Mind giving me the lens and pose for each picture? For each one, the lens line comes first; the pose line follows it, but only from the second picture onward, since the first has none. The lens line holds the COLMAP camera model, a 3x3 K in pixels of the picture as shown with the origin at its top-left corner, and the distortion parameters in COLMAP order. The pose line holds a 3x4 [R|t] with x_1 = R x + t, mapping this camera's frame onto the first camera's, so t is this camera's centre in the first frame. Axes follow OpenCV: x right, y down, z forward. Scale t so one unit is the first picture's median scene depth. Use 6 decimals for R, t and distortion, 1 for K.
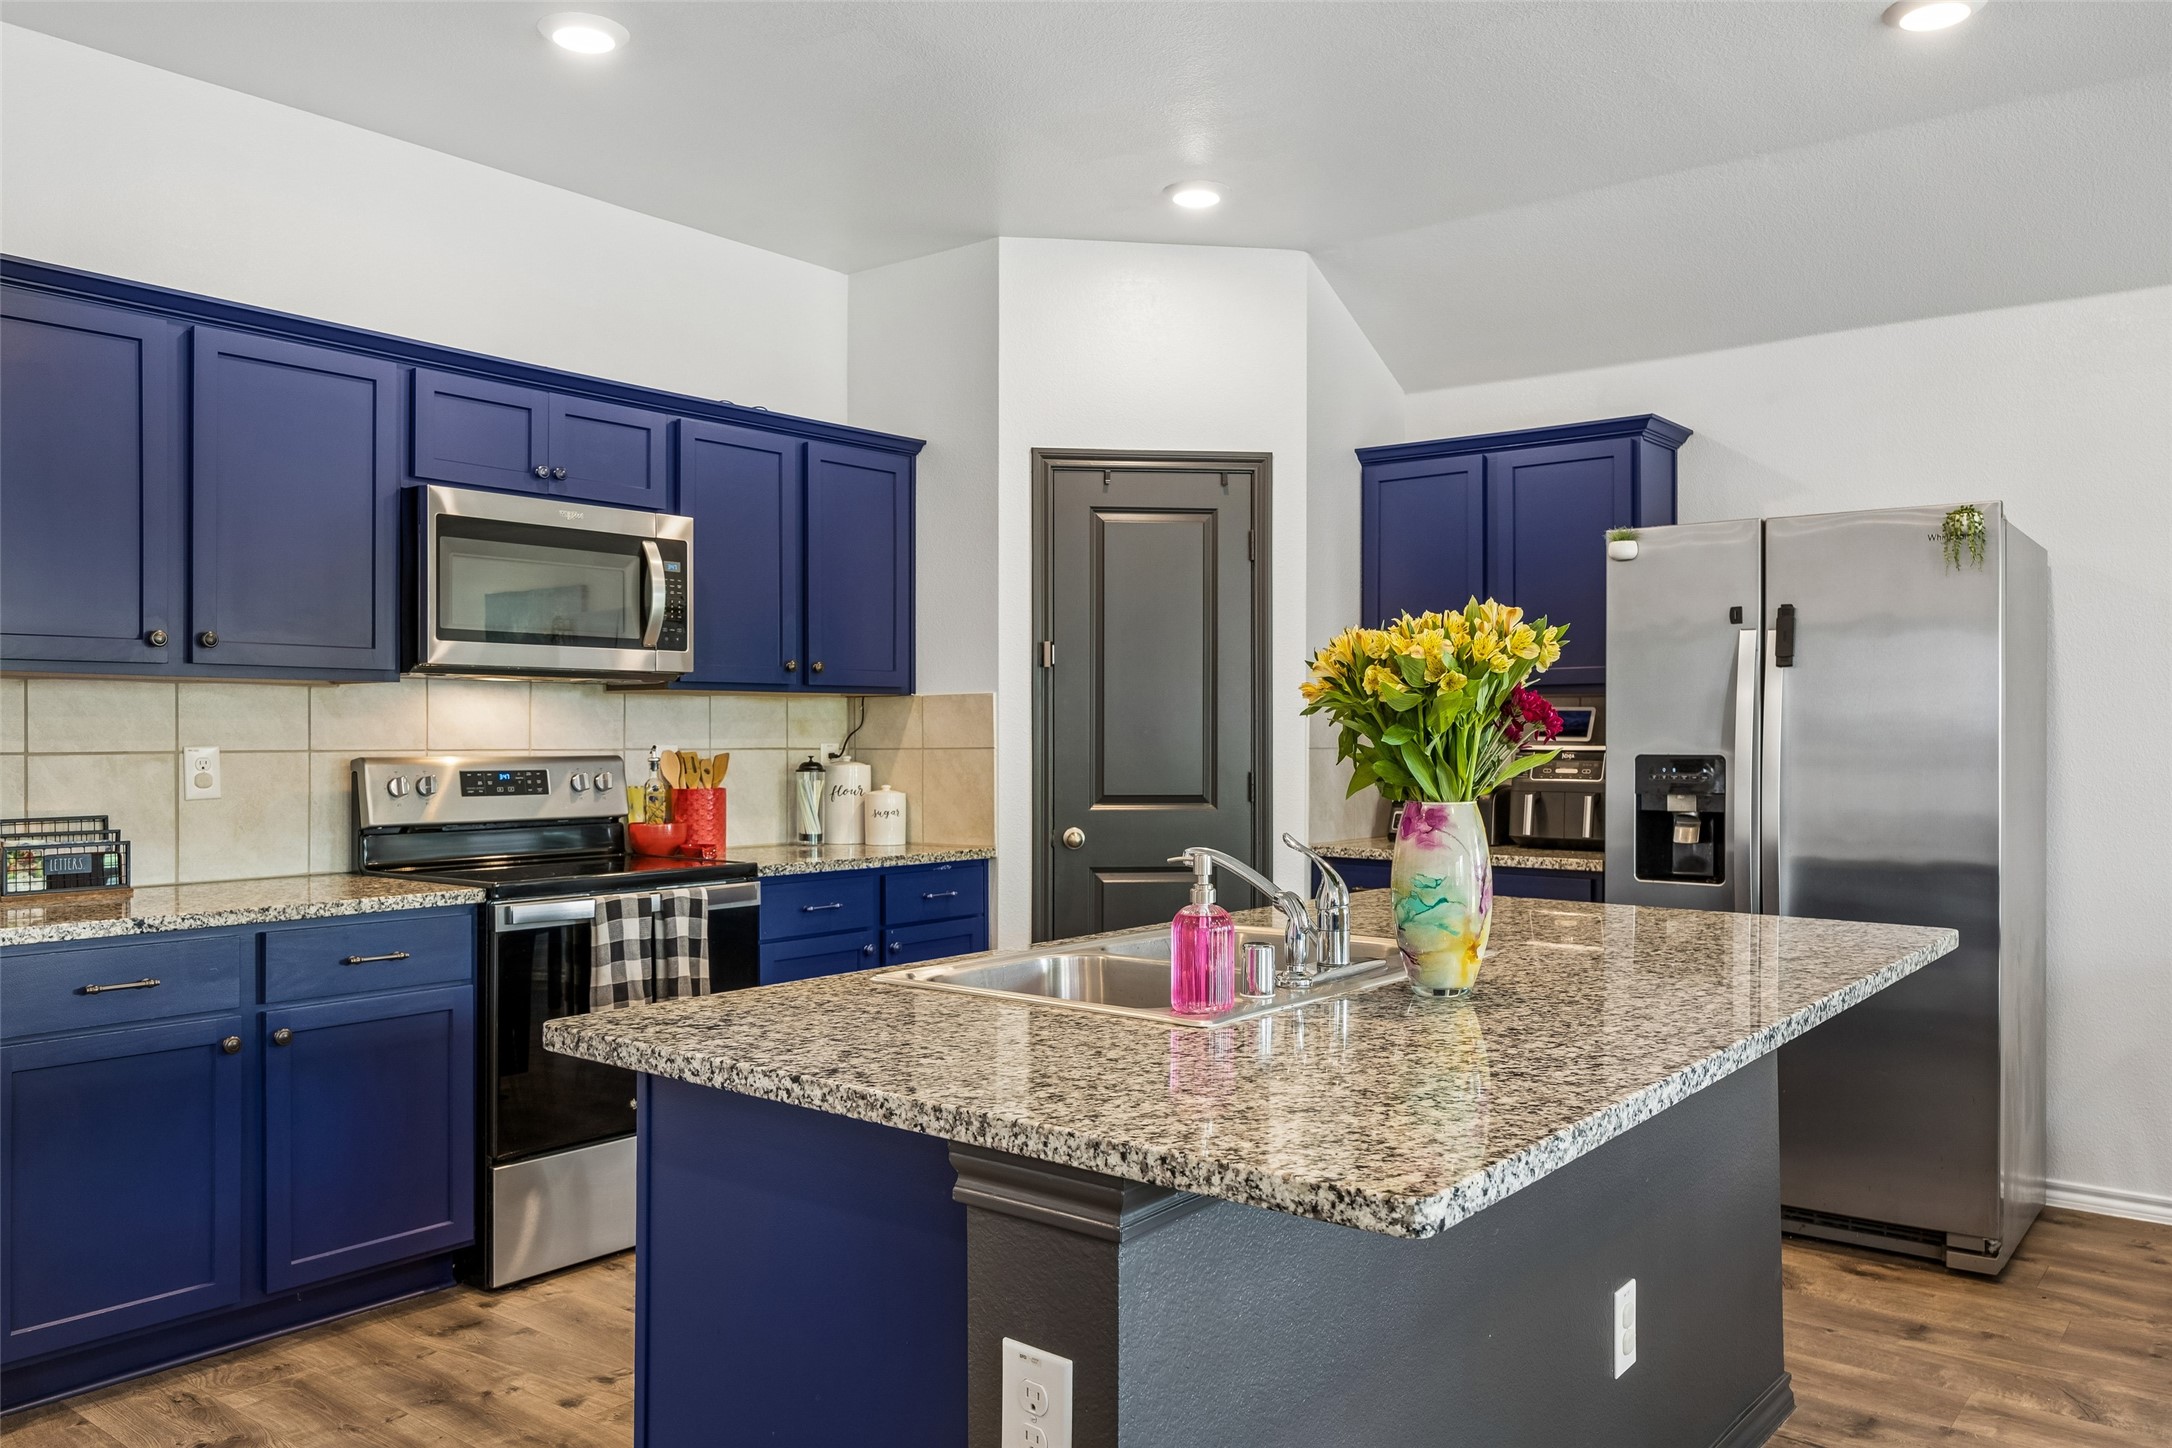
lens RADIAL K [[1636.3, 0, 1082.3], [0, 1636.3, 724.5], [0, 0, 1]] dist [-0.004120, 0.001529]
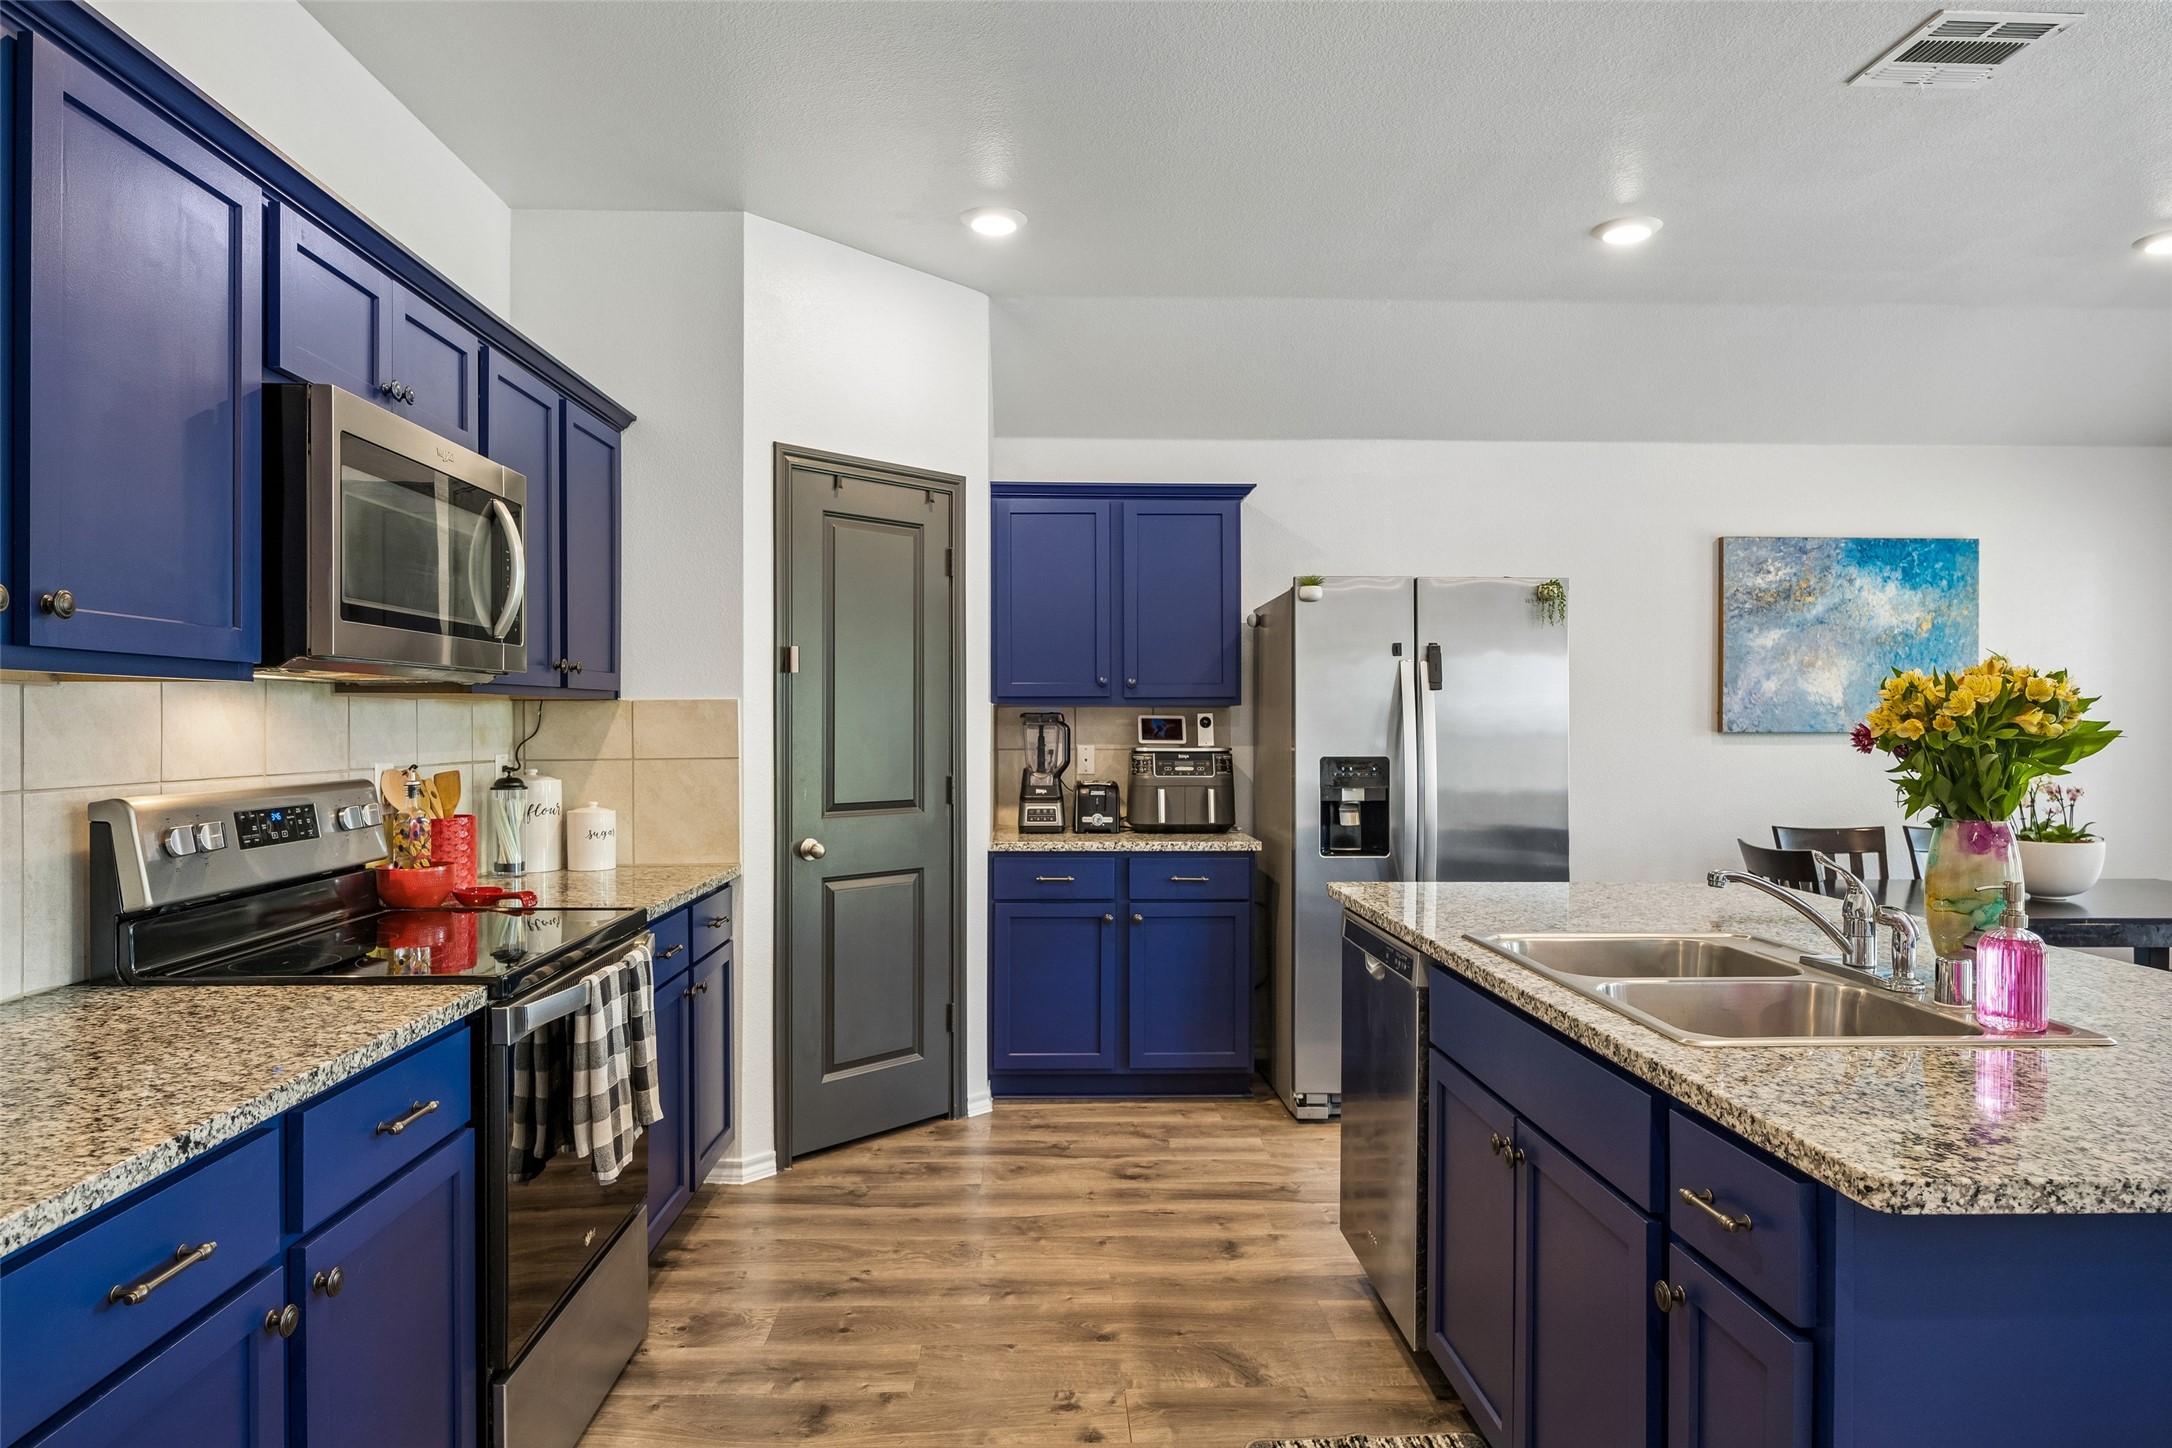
lens RADIAL K [[1306.0, 0, 1075.9], [0, 1306.0, 720.5], [0, 0, 1]] dist [-0.010202, -0.000408]
pose [[0.760737, 0.000420, 0.649061, -0.421908], [-0.004578, 0.999978, 0.004718, -0.012262], [-0.649045, -0.006561, 0.760722, 0.333550]]
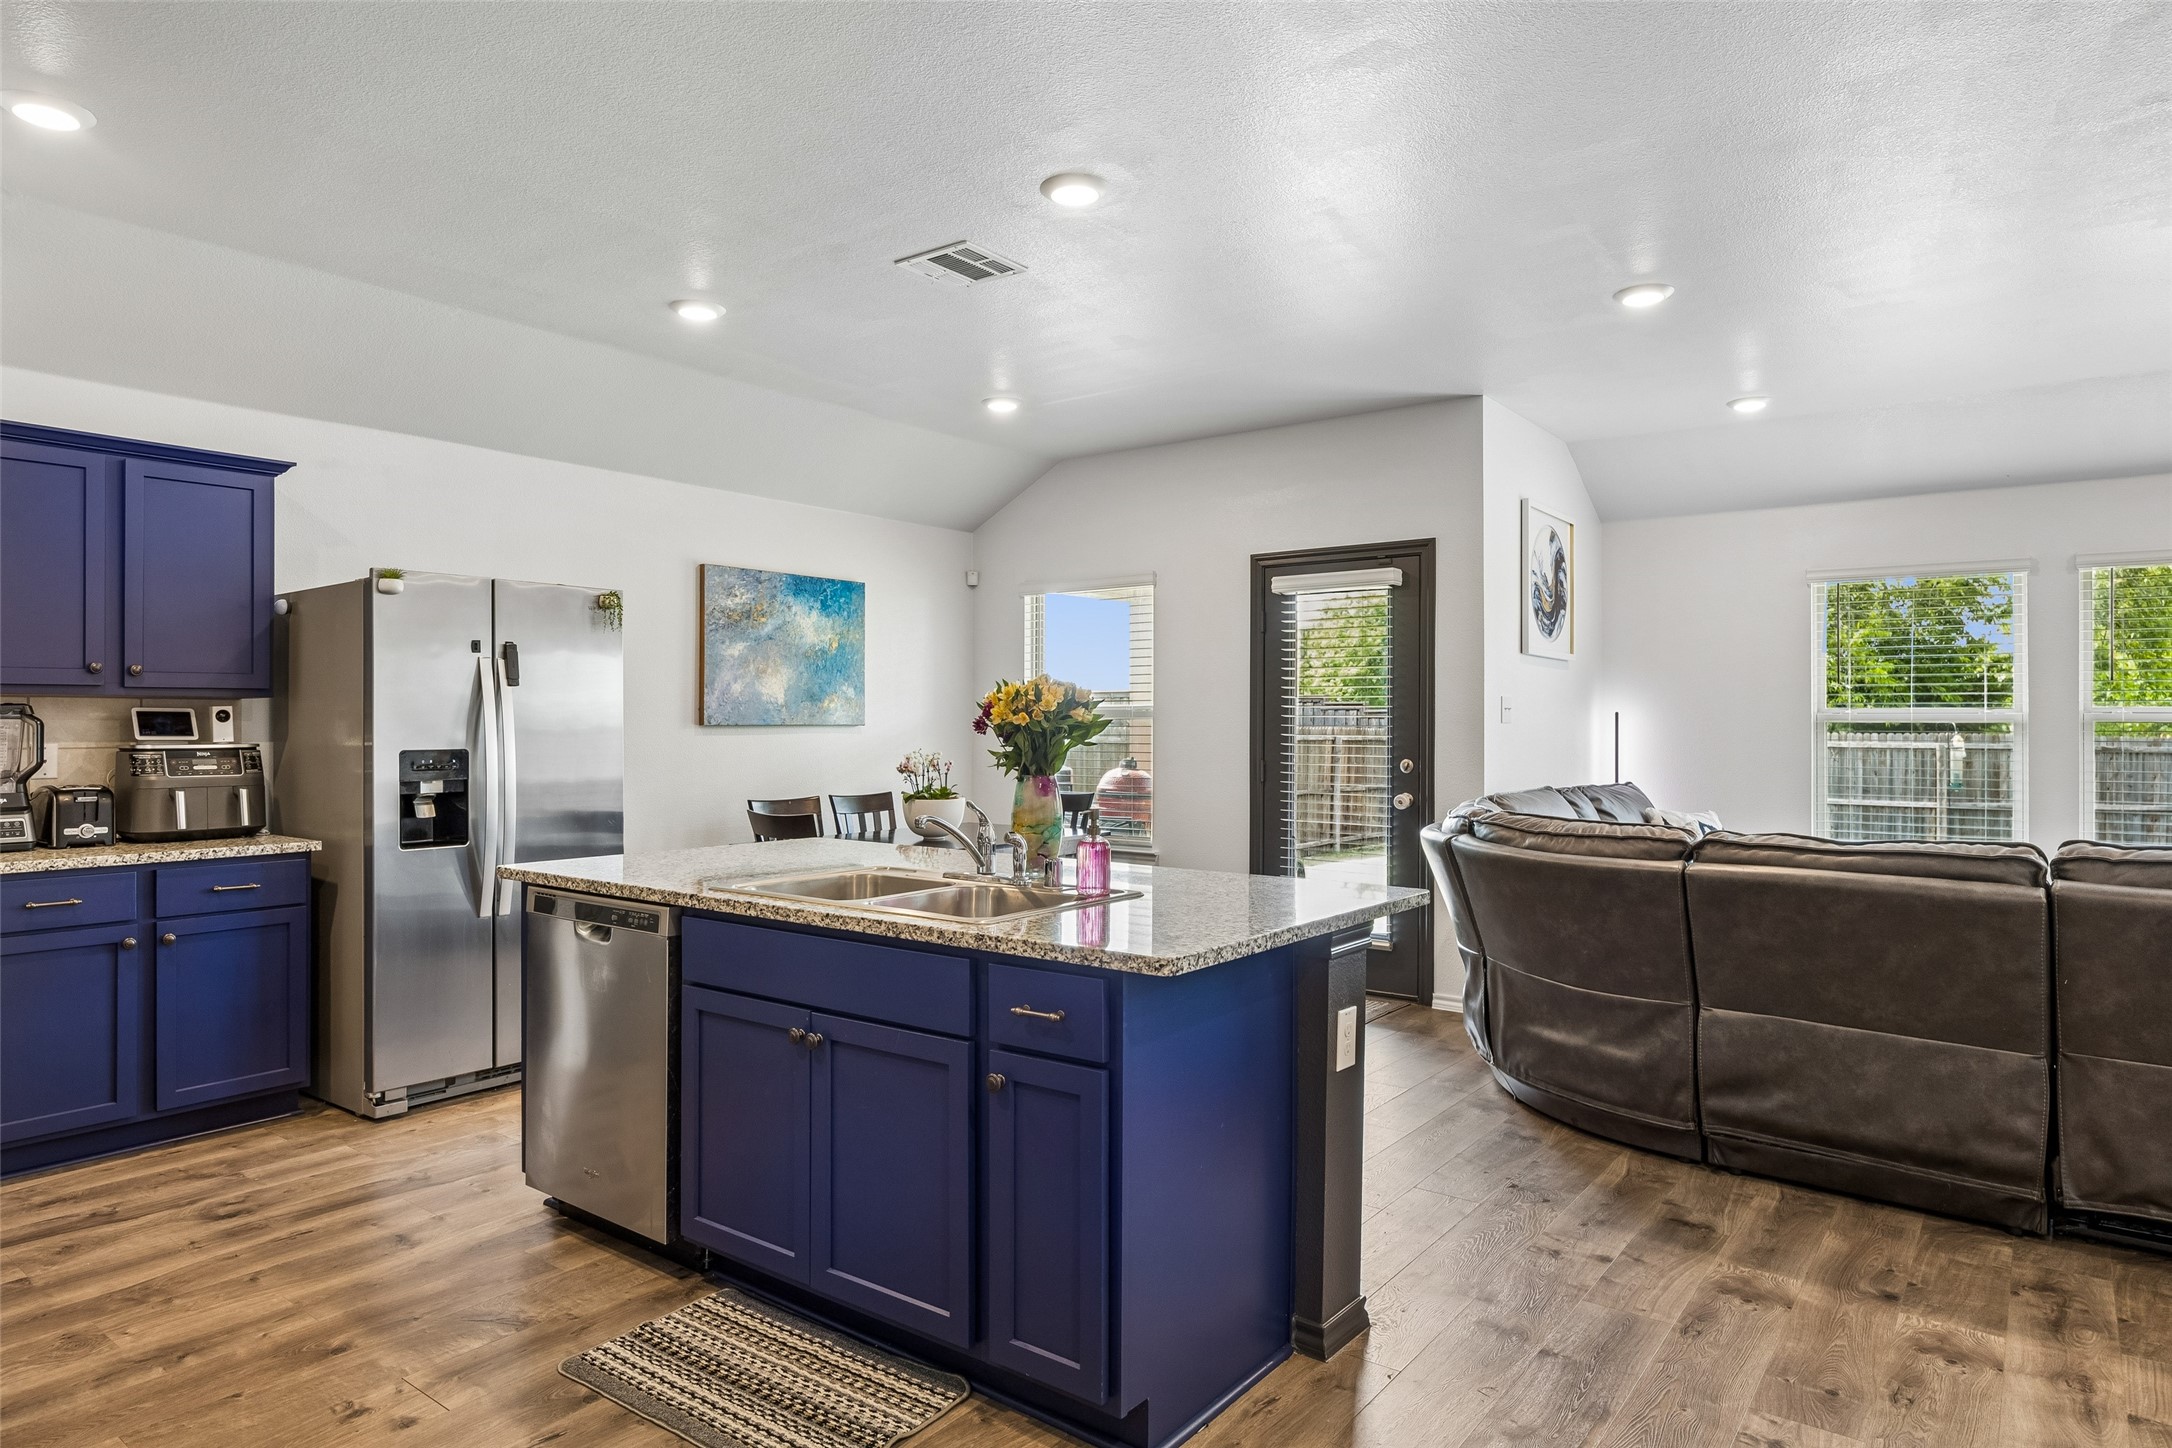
lens RADIAL K [[1258.7, 0, 1086.5], [0, 1258.7, 707.8], [0, 0, 1]] dist [-0.014739, 0.001884]
pose [[-0.031640, 0.008707, 0.999461, -0.592081], [-0.007963, 0.999928, -0.008963, -0.008926], [-0.999468, -0.008242, -0.031568, 0.467778]]
